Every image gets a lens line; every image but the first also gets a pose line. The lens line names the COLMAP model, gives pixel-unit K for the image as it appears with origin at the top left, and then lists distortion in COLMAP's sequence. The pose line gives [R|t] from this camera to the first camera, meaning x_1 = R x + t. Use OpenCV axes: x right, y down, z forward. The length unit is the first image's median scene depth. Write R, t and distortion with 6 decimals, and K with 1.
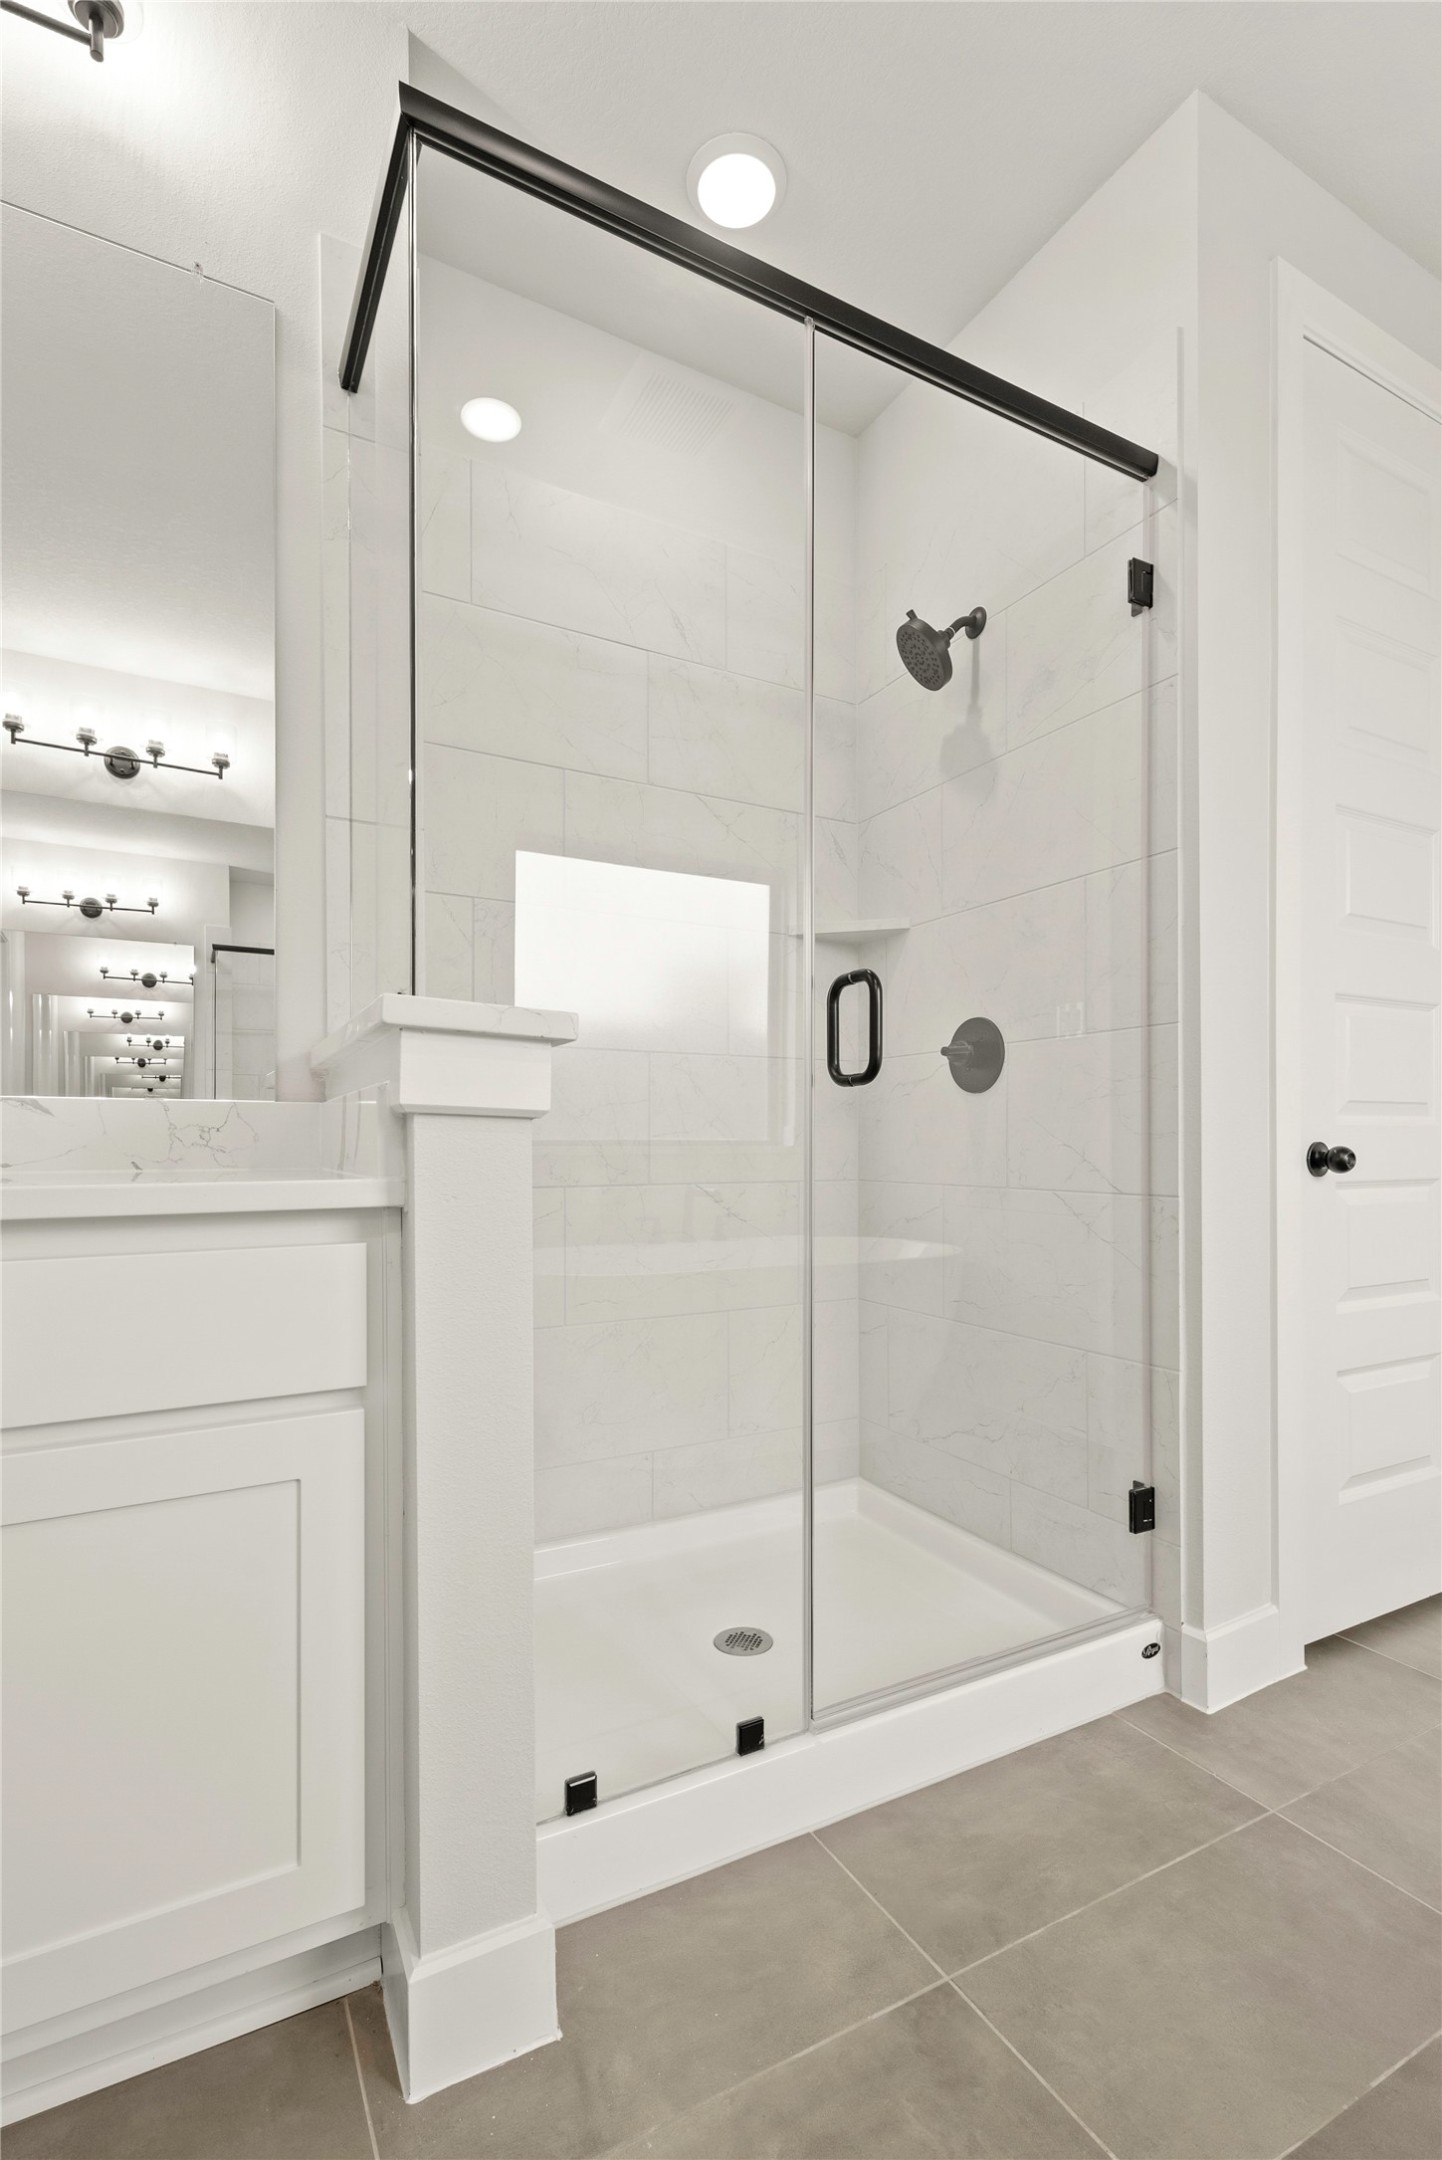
lens RADIAL K [[1000.4, 0, 718.4], [0, 1000.4, 1141.2], [0, 0, 1]] dist [0.018330, -0.007983]
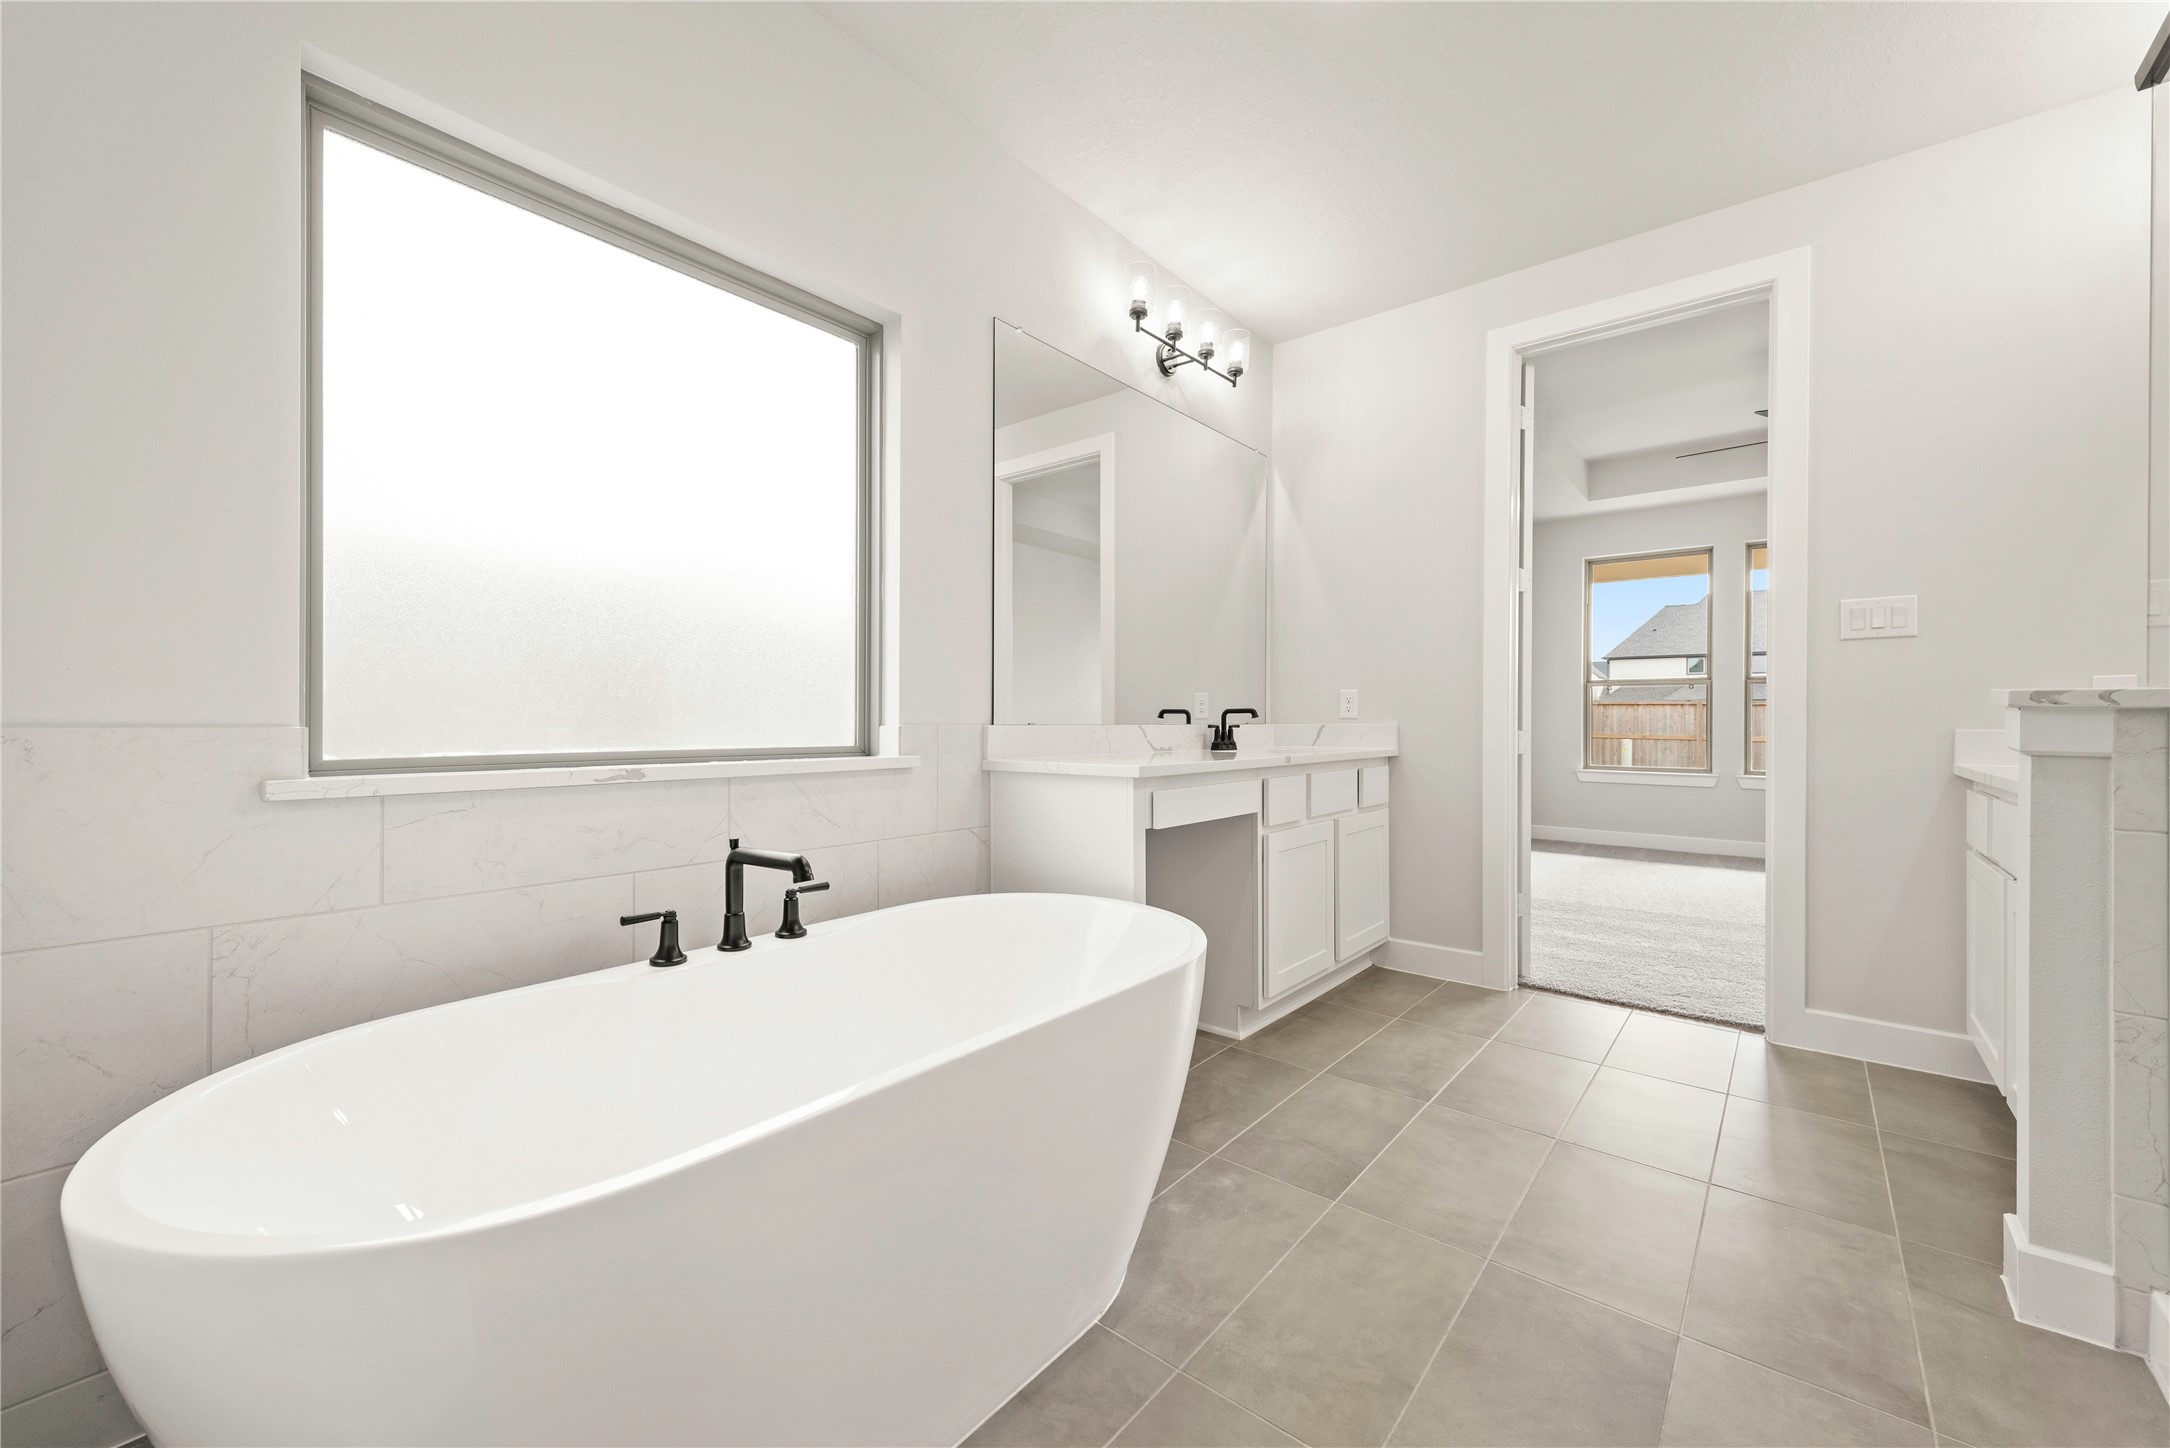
lens RADIAL K [[859.5, 0, 1087.0], [0, 859.5, 715.8], [0, 0, 1]] dist [0.021447, -0.006478]
pose [[-0.927908, -0.005077, -0.372773, 1.073300], [-0.002490, 0.999969, -0.007421, -0.043291], [0.372800, -0.005957, -0.927893, 1.069753]]
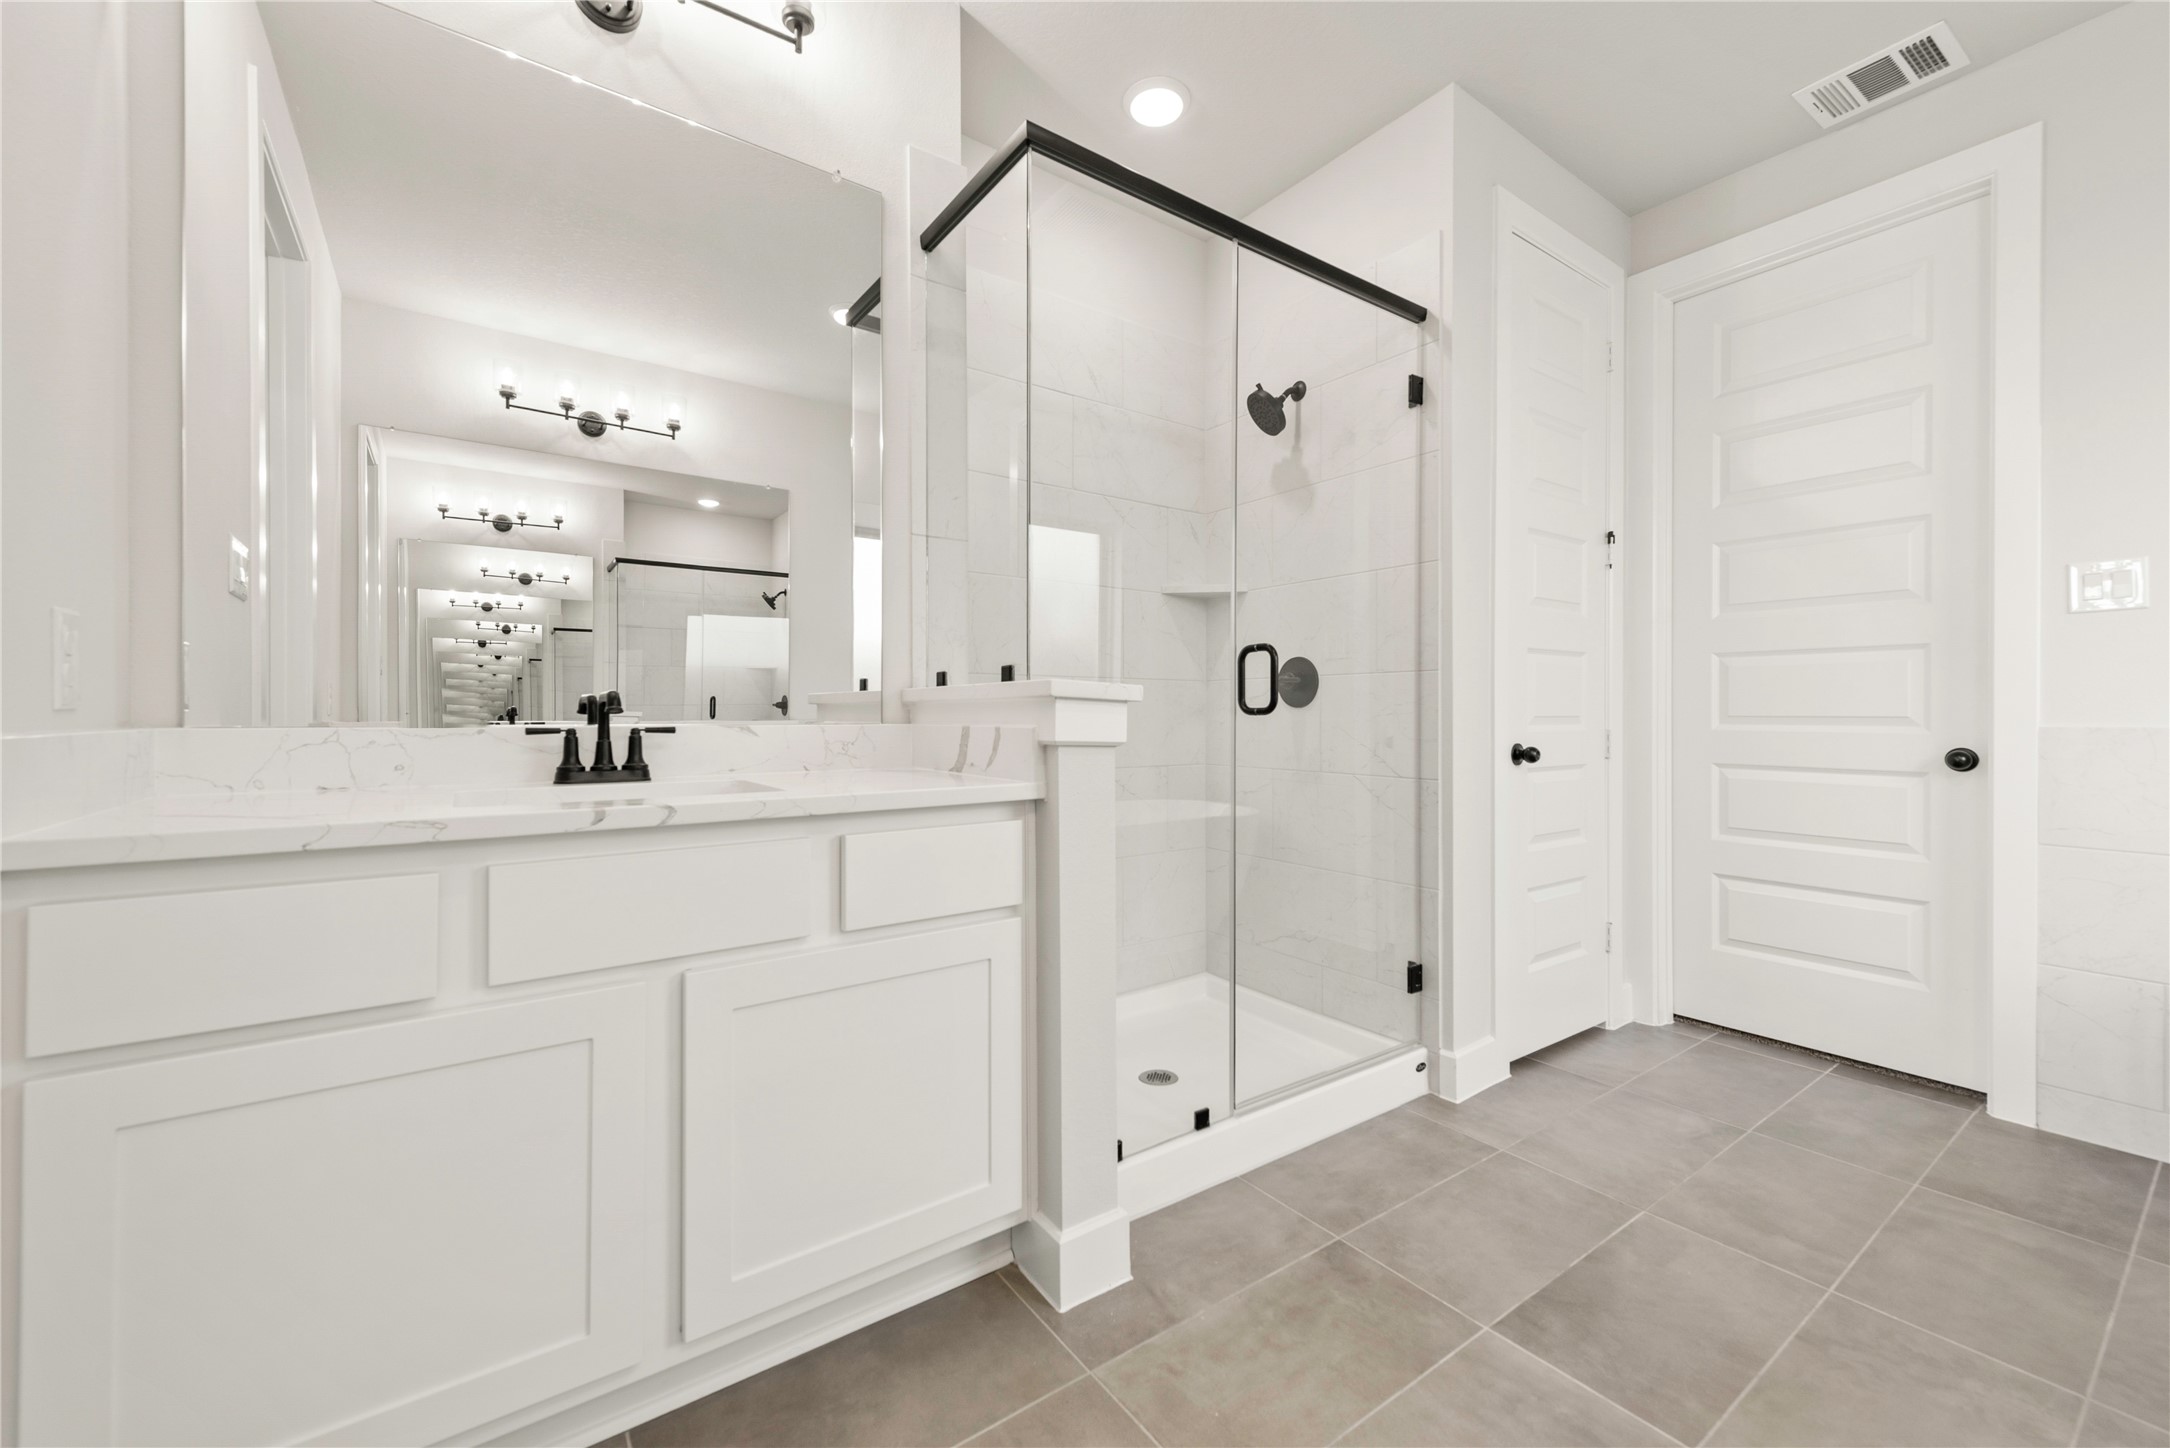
lens RADIAL K [[859.5, 0, 1087.0], [0, 859.5, 715.8], [0, 0, 1]] dist [0.021447, -0.006478]
pose [[0.992750, 0.001442, 0.120185, -0.252344], [-0.001911, 0.999991, 0.003784, -0.049435], [-0.120178, -0.003986, 0.992744, -0.280202]]
